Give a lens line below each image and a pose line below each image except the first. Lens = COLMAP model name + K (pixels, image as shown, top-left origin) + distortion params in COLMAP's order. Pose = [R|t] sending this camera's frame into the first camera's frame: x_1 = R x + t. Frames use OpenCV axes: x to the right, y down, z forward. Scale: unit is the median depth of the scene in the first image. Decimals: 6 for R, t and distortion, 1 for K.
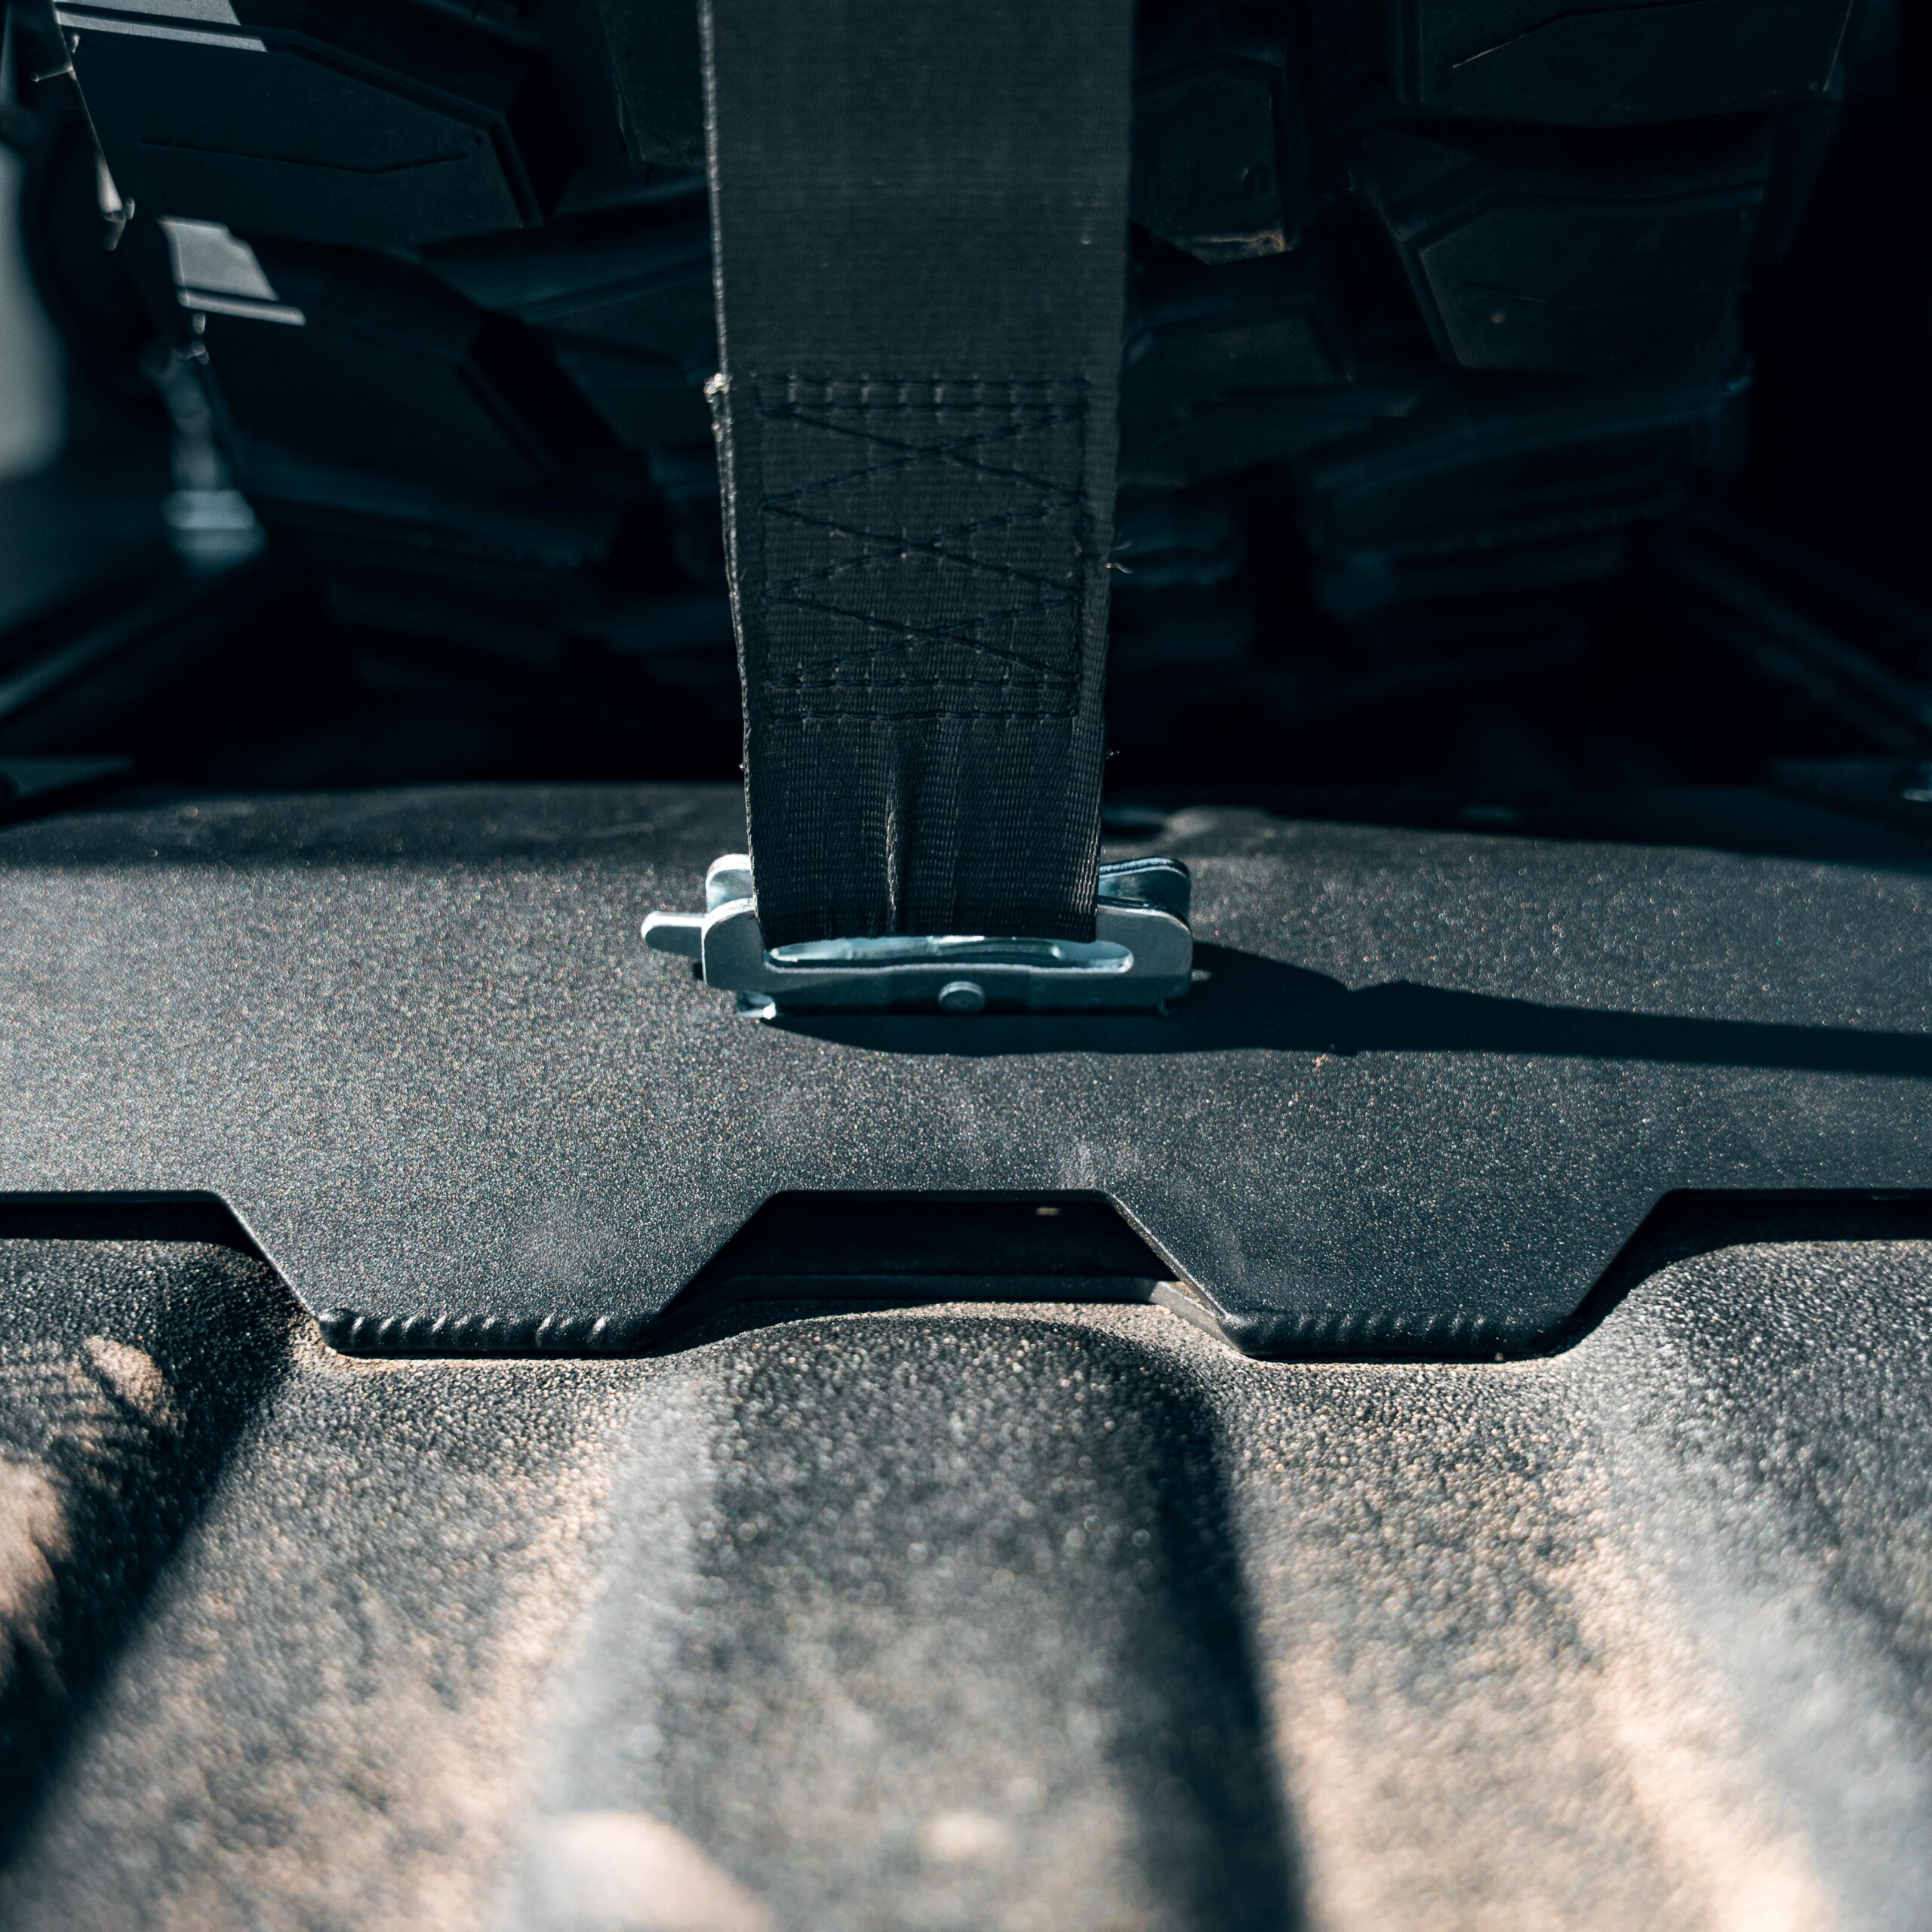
lens RADIAL K [[3095.4, 0, 954.5], [0, 3095.4, 953.6], [0, 0, 1]] dist [-0.027016, 0.000000]
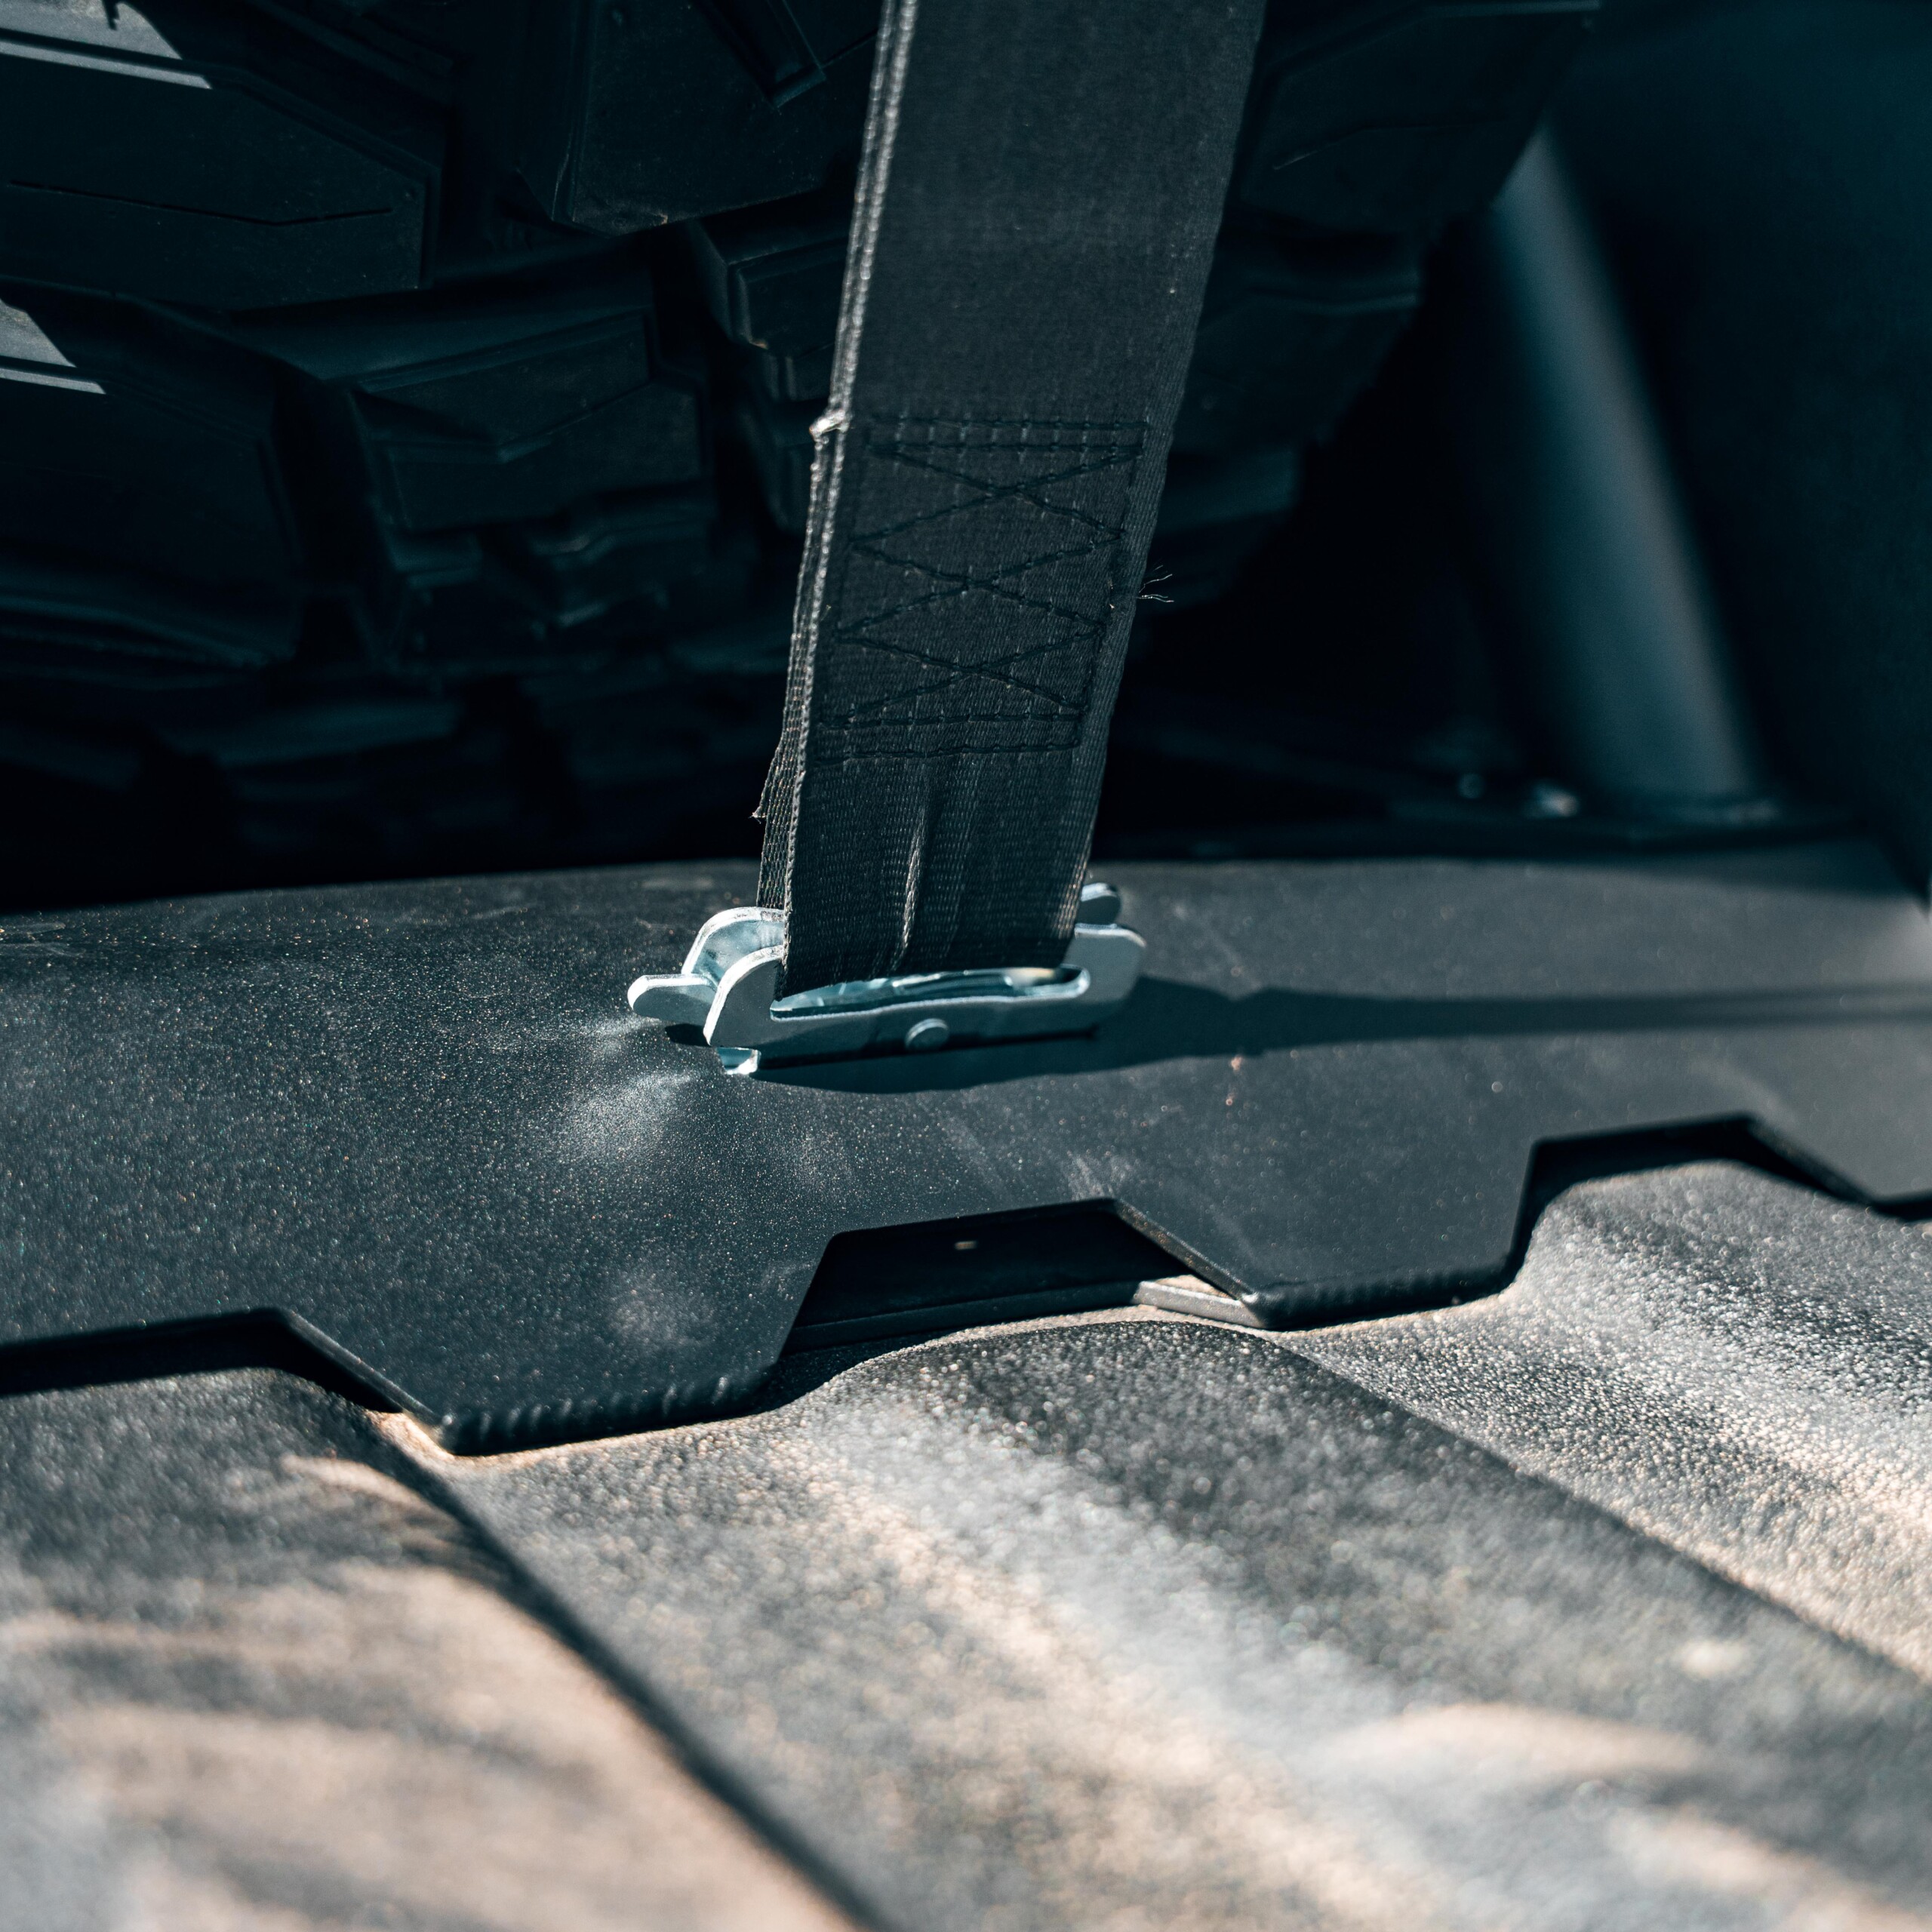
lens RADIAL K [[3095.4, 0, 959.8], [0, 3095.4, 965.0], [0, 0, 1]] dist [-0.027016, 0.000000]
pose [[0.872404, -0.073270, 0.483262, -0.505820], [0.109347, 0.992899, -0.046858, 0.042164], [-0.476397, 0.093723, 0.874221, 0.097640]]
